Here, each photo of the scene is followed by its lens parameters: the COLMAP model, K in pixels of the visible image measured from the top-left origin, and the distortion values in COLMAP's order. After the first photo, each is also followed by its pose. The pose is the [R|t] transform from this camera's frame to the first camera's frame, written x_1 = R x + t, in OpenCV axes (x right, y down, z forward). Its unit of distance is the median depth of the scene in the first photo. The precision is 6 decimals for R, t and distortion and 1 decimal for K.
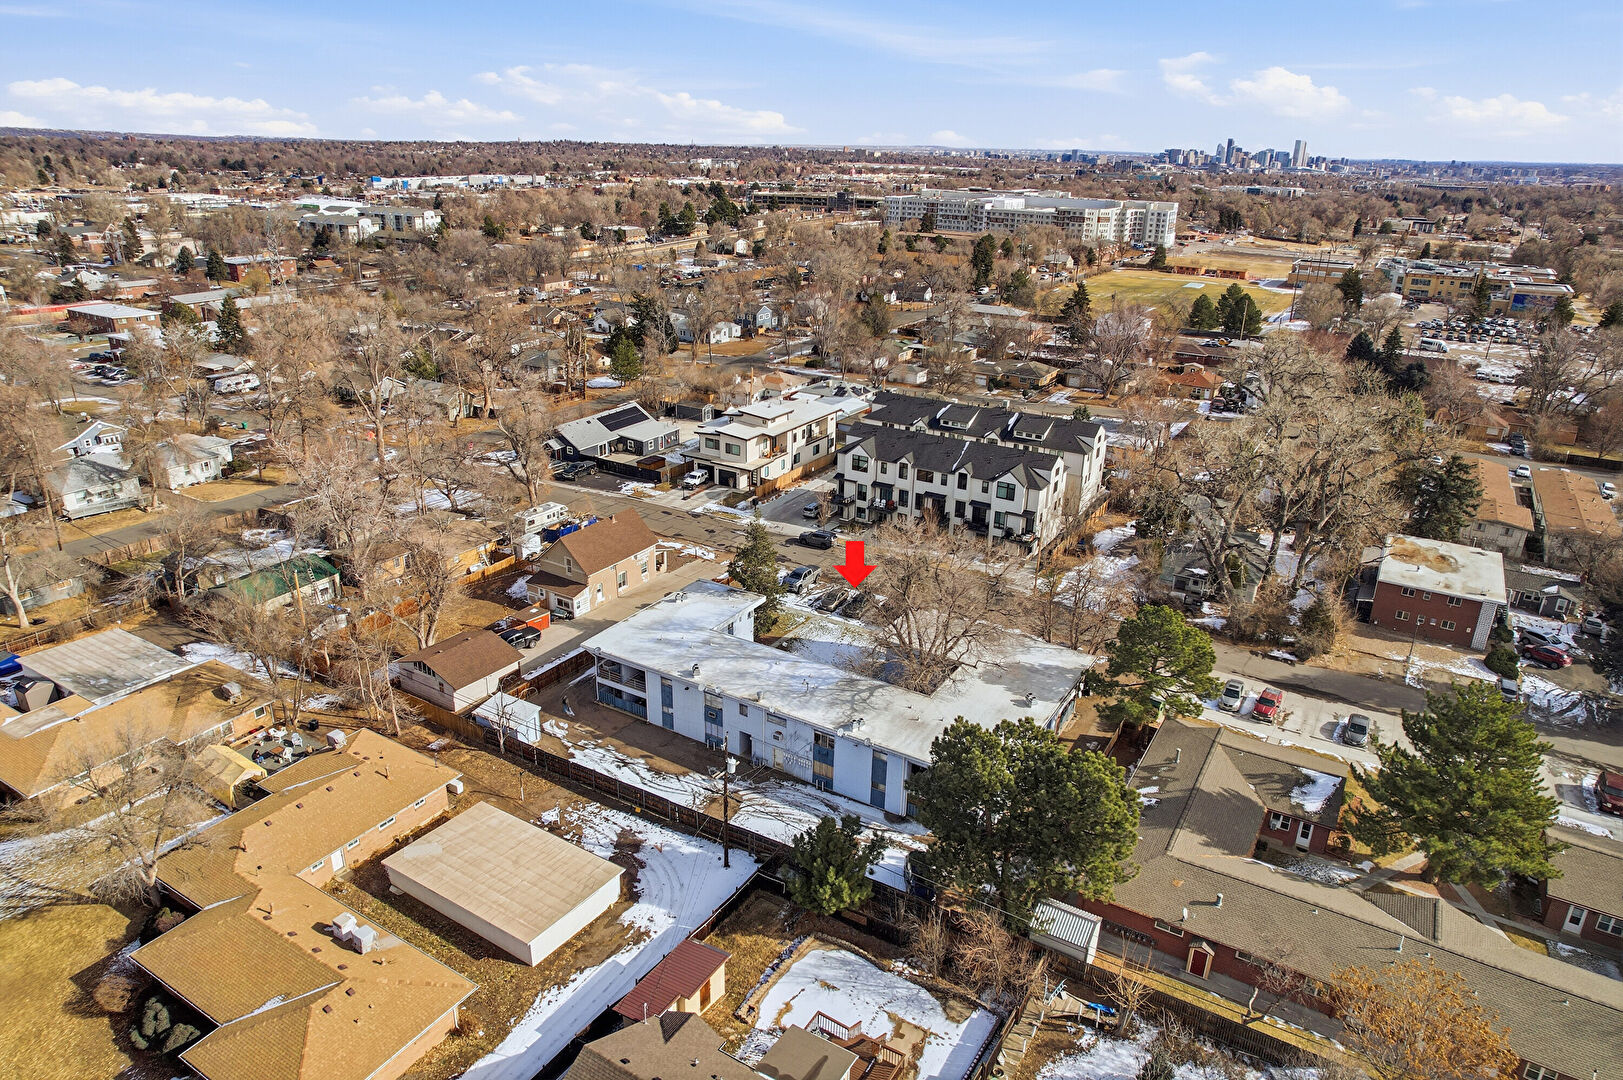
lens RADIAL K [[1030.5, 0, 811.5], [0, 1030.5, 540.0], [0, 0, 1]] dist [-0.078418, 0.074657]
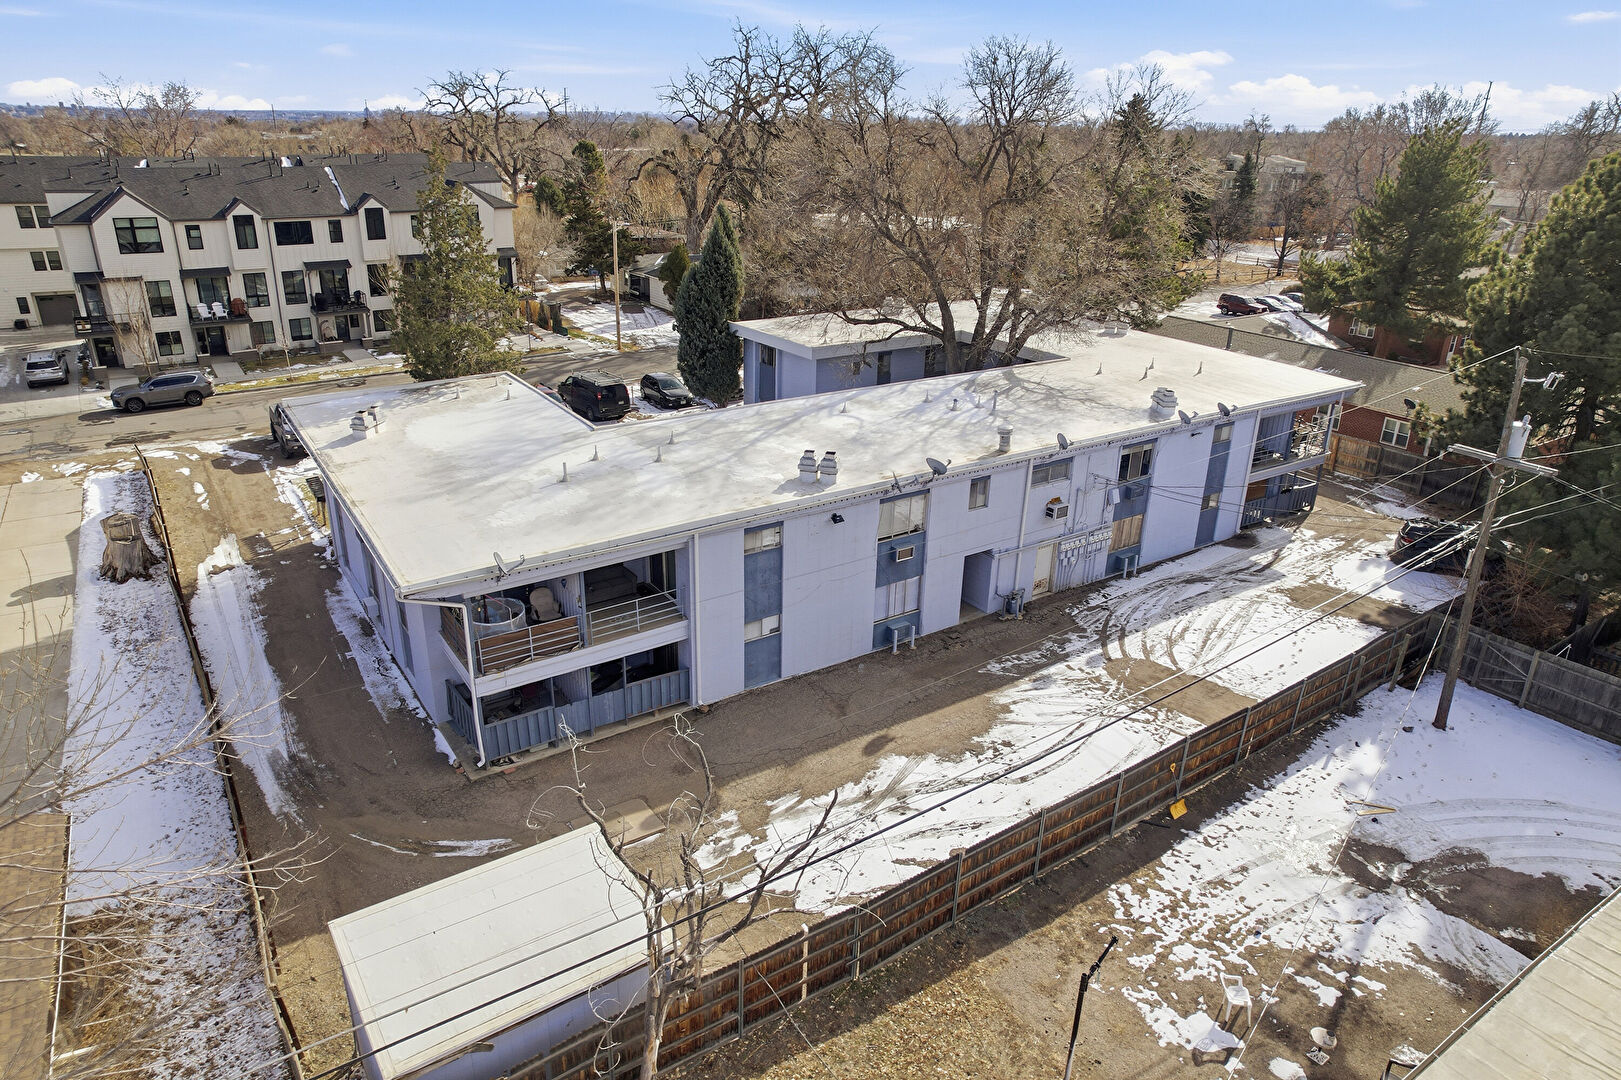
lens RADIAL K [[1029.2, 0, 810.5], [0, 1029.2, 540.0], [0, 0, 1]] dist [-0.078418, 0.074657]
pose [[0.422159, -0.361864, 0.831166, -0.323801], [0.316947, 0.917926, 0.238656, 0.052291], [-0.849310, 0.162685, 0.502202, 0.659053]]
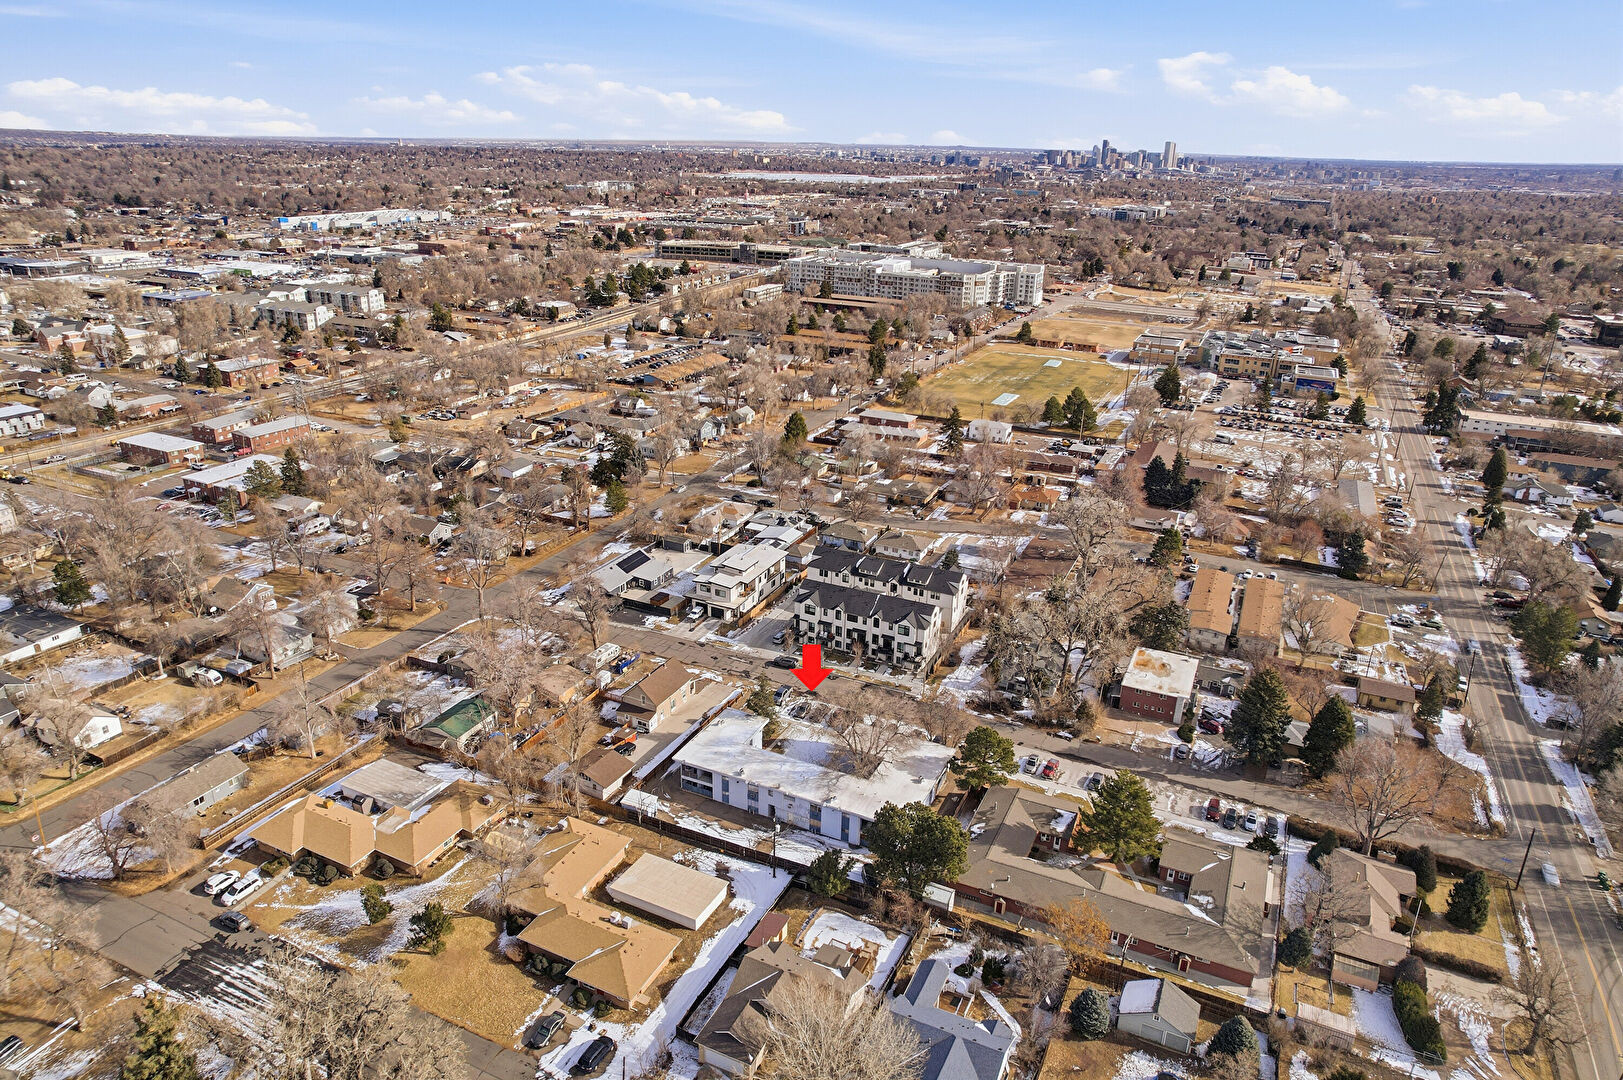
lens RADIAL K [[1021.5, 0, 811.5], [0, 1021.5, 540.0], [0, 0, 1]] dist [-0.045986, 0.000916]
pose [[0.994686, -0.035266, 0.096730, -0.119312], [0.035046, 0.999378, 0.003976, -0.231615], [-0.096810, -0.000565, 0.995303, -0.661390]]
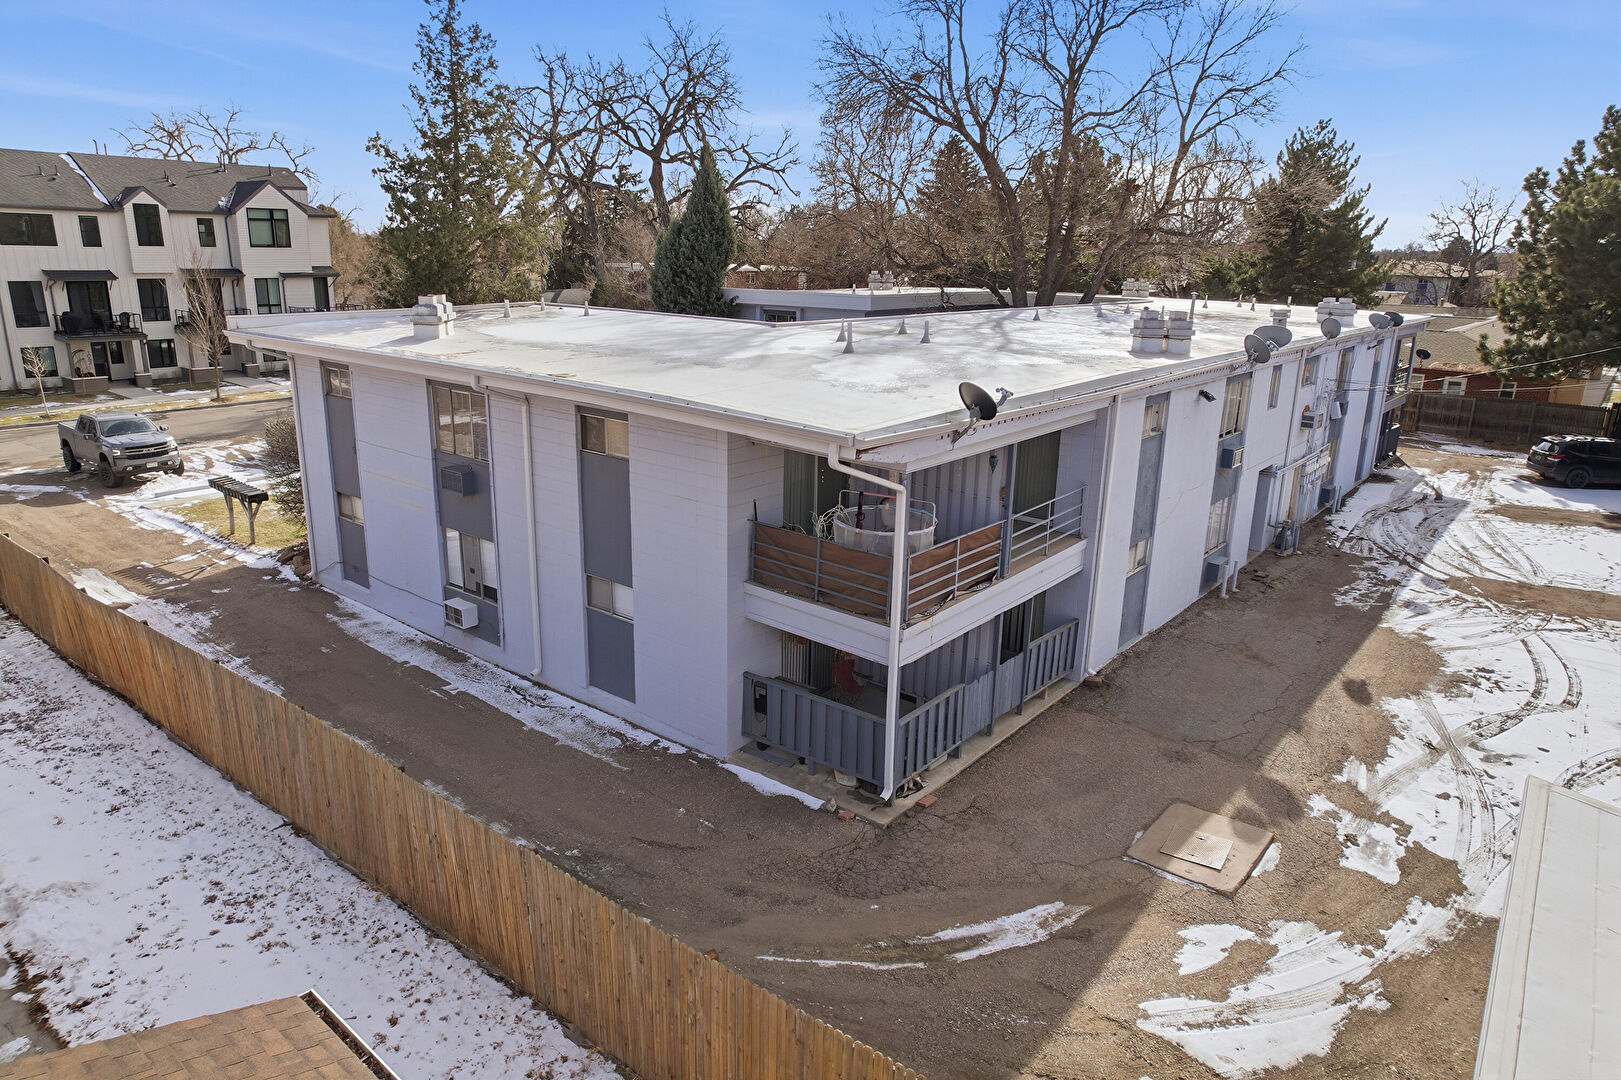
lens RADIAL K [[1029.2, 0, 810.5], [0, 1029.2, 540.0], [0, 0, 1]] dist [-0.078418, 0.074657]
pose [[0.139437, -0.295437, 0.945132, -0.295017], [0.340094, 0.910686, 0.234495, 0.067780], [-0.929997, 0.288736, 0.227460, 0.821187]]
